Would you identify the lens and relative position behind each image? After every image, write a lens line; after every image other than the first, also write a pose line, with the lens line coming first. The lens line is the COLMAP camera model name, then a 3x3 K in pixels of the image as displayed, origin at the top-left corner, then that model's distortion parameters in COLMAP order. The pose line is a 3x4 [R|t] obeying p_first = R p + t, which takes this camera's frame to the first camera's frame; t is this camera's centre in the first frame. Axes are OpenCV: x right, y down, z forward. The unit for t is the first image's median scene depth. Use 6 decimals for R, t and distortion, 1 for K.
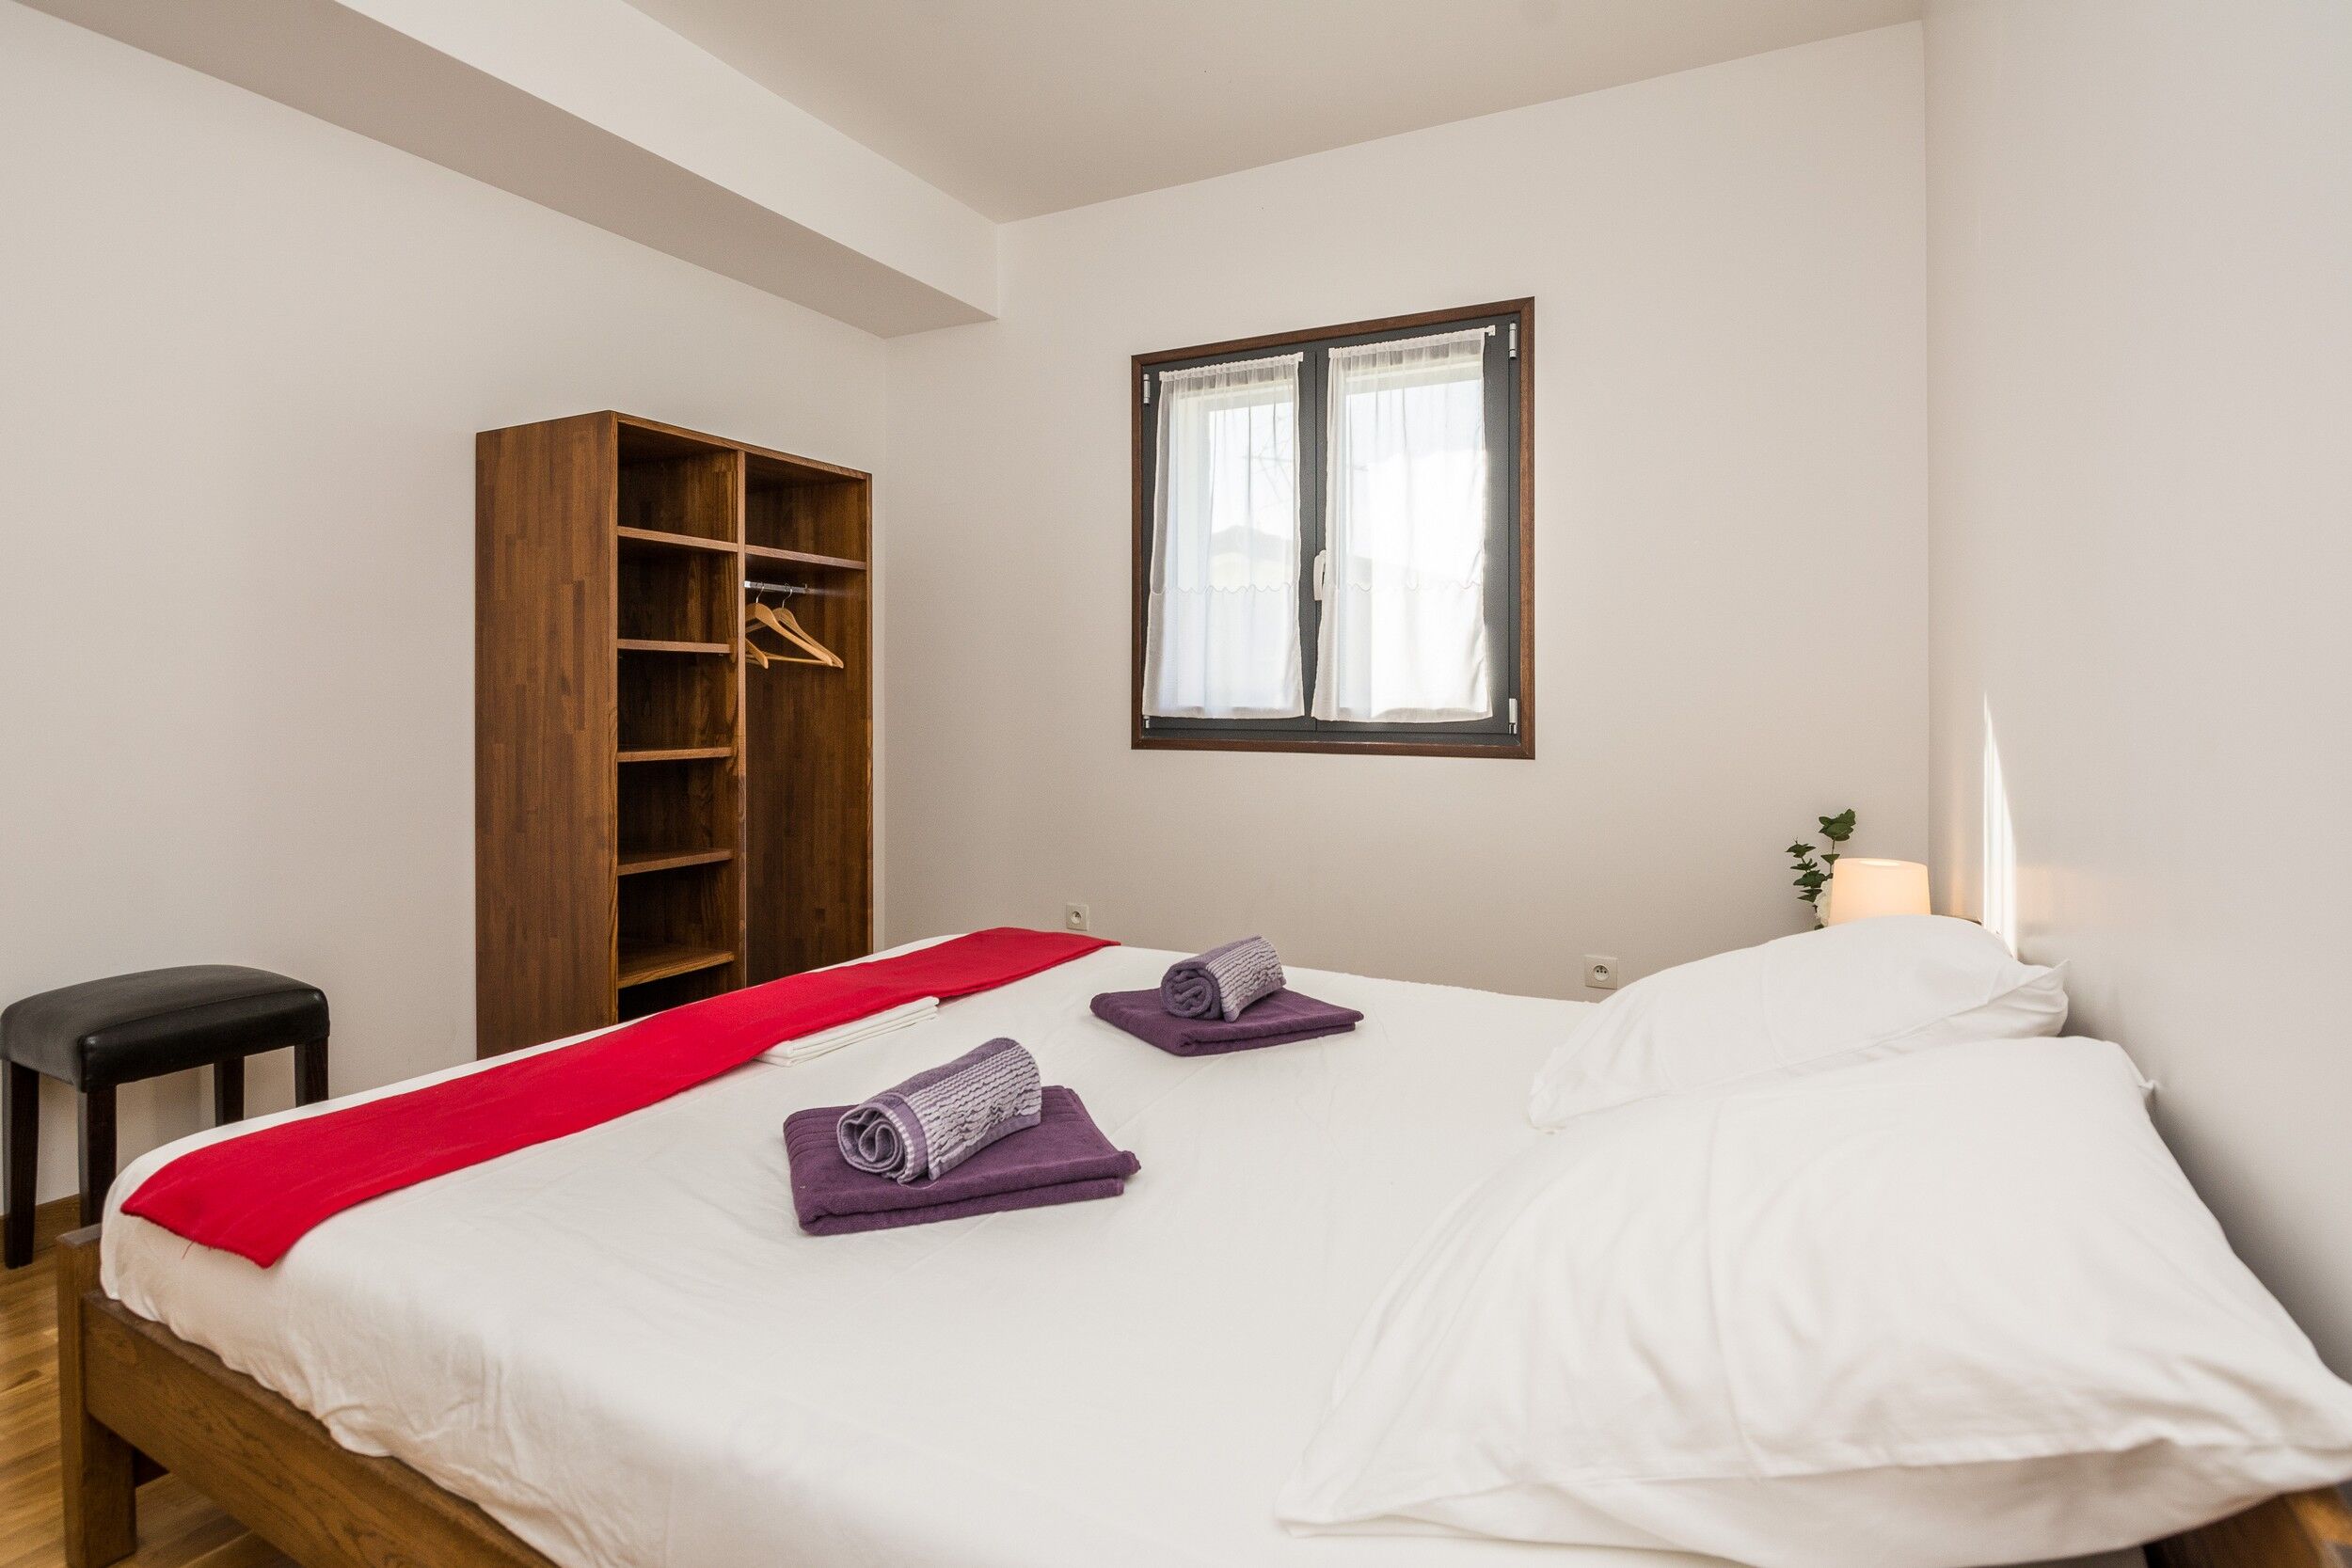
lens RADIAL K [[1140.4, 0, 1187.3], [0, 1140.4, 707.1], [0, 0, 1]] dist [-0.016183, -0.006422]
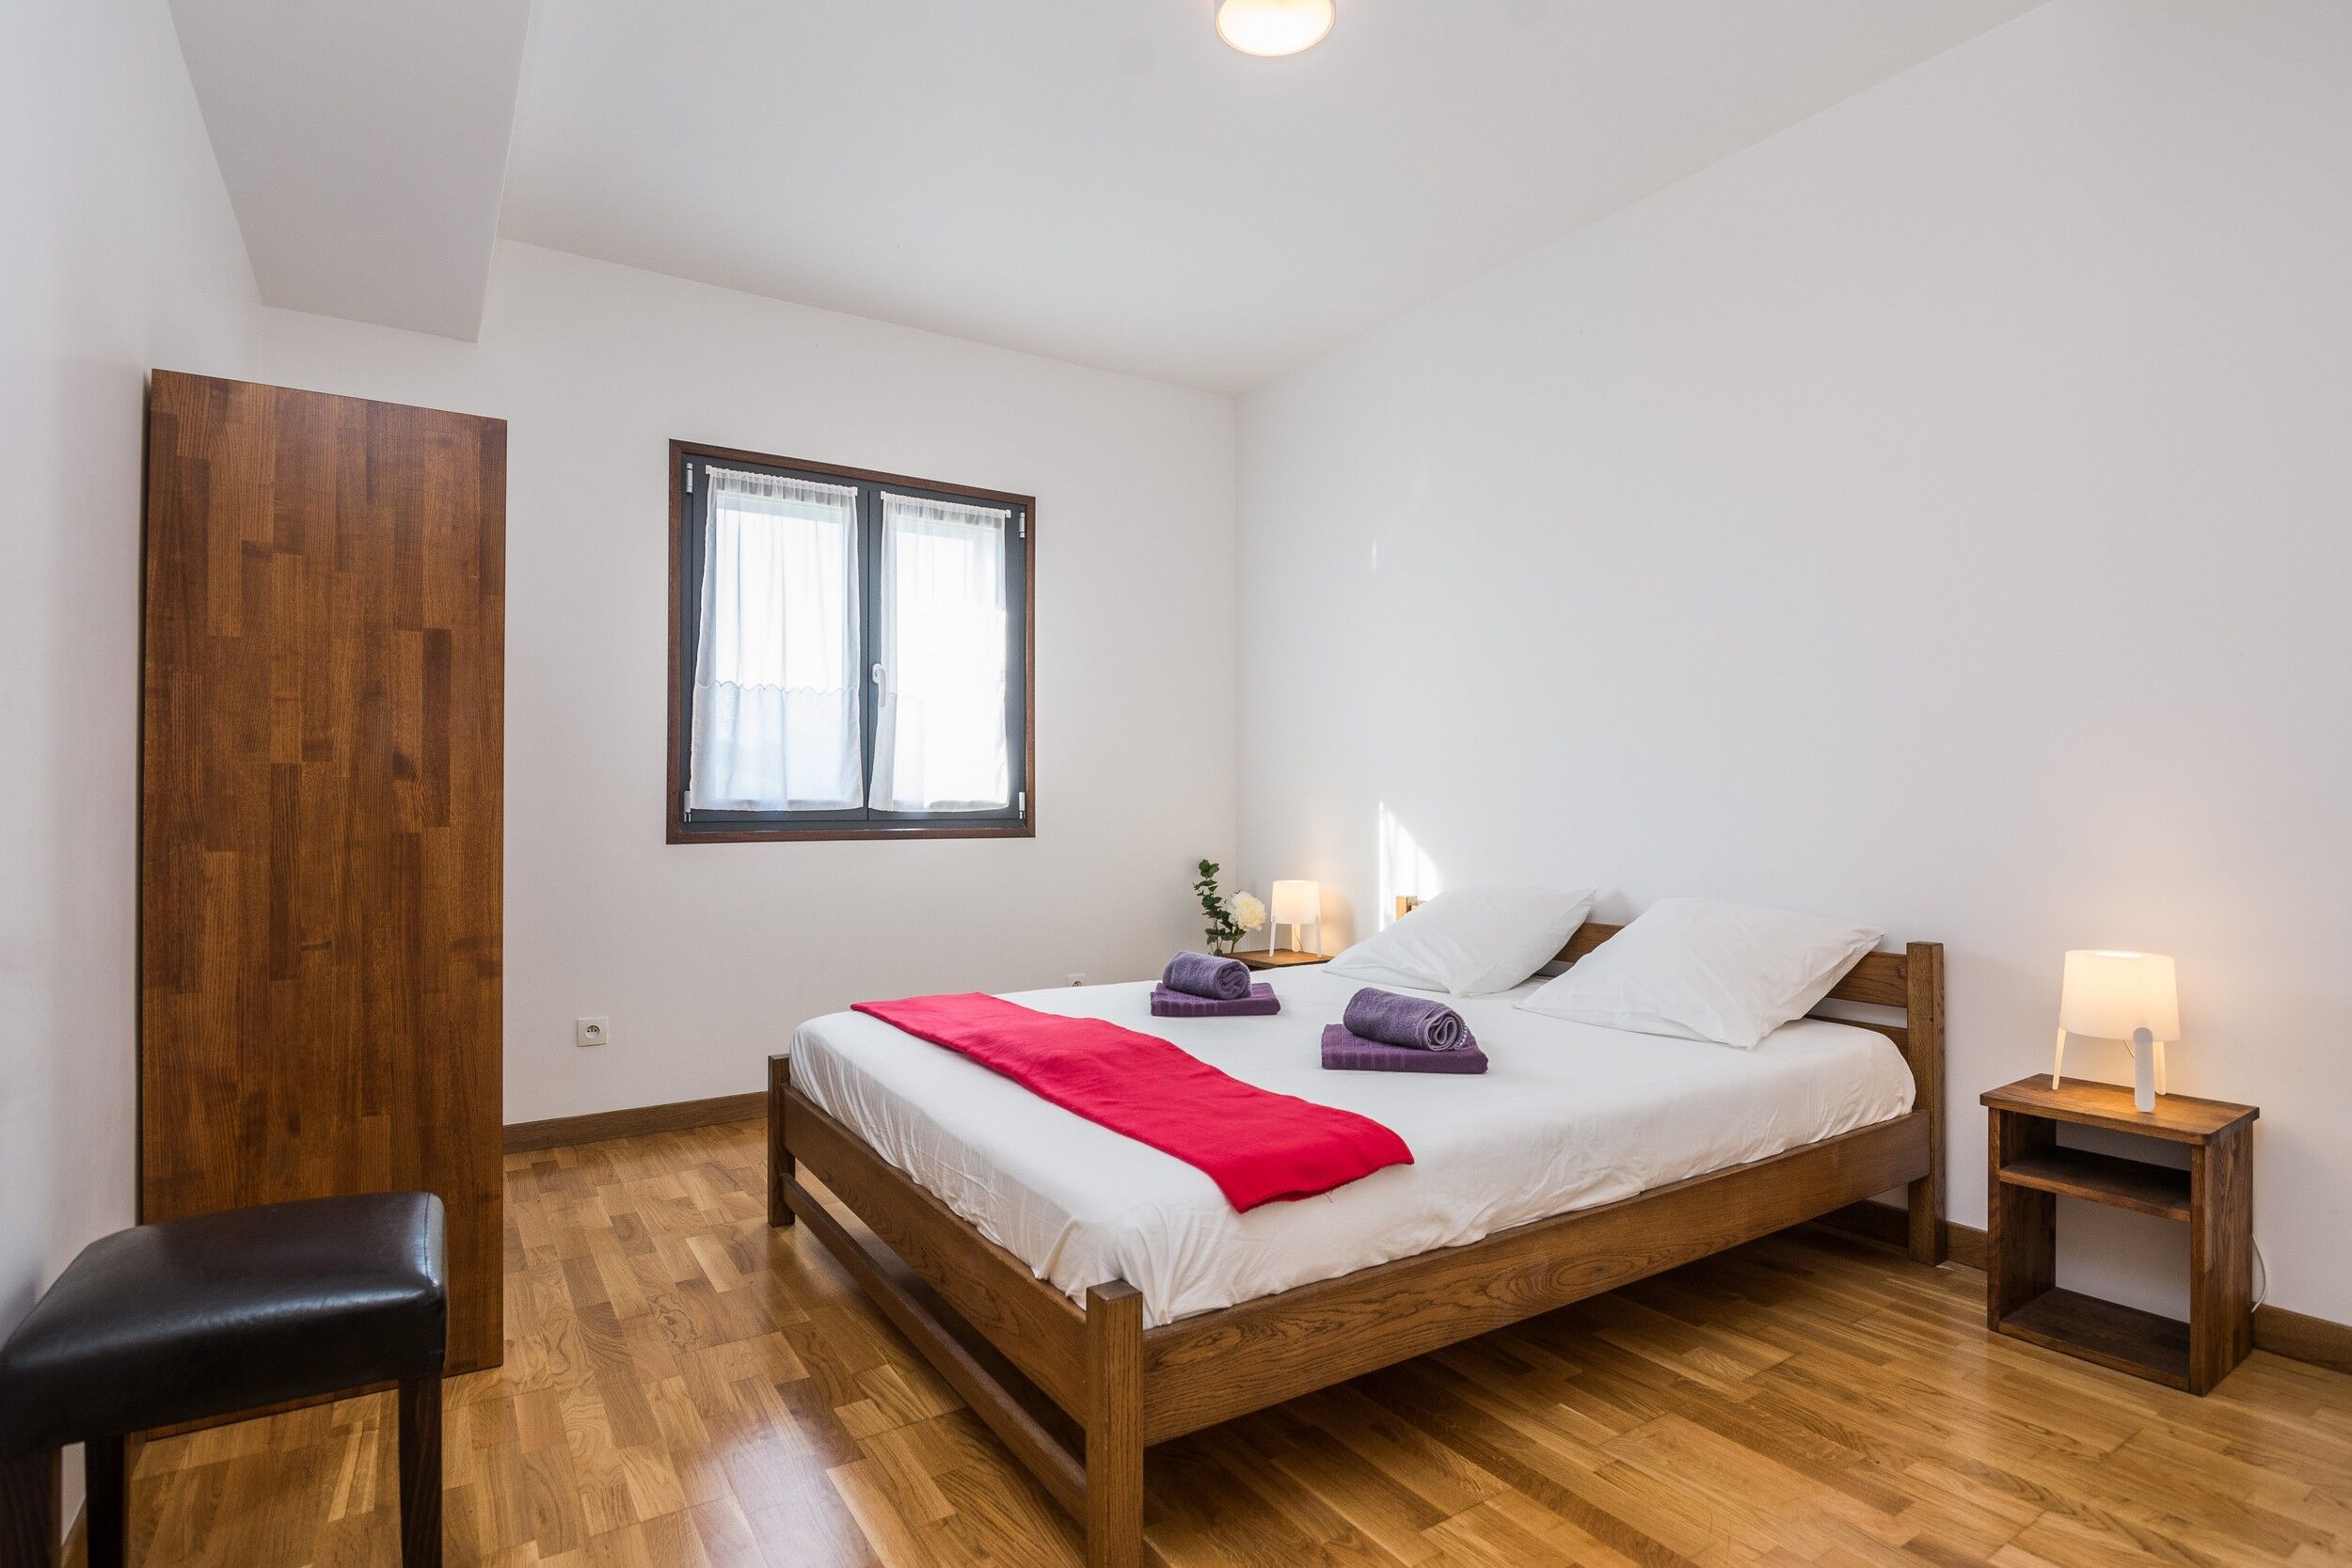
lens RADIAL K [[1140.4, 0, 1167.1], [0, 1140.4, 800.7], [0, 0, 1]] dist [-0.016183, -0.006422]
pose [[0.517797, -0.001163, 0.855503, -0.771939], [0.007201, 0.999970, -0.002999, 0.007213], [-0.855473, 0.007714, 0.517789, 0.163070]]
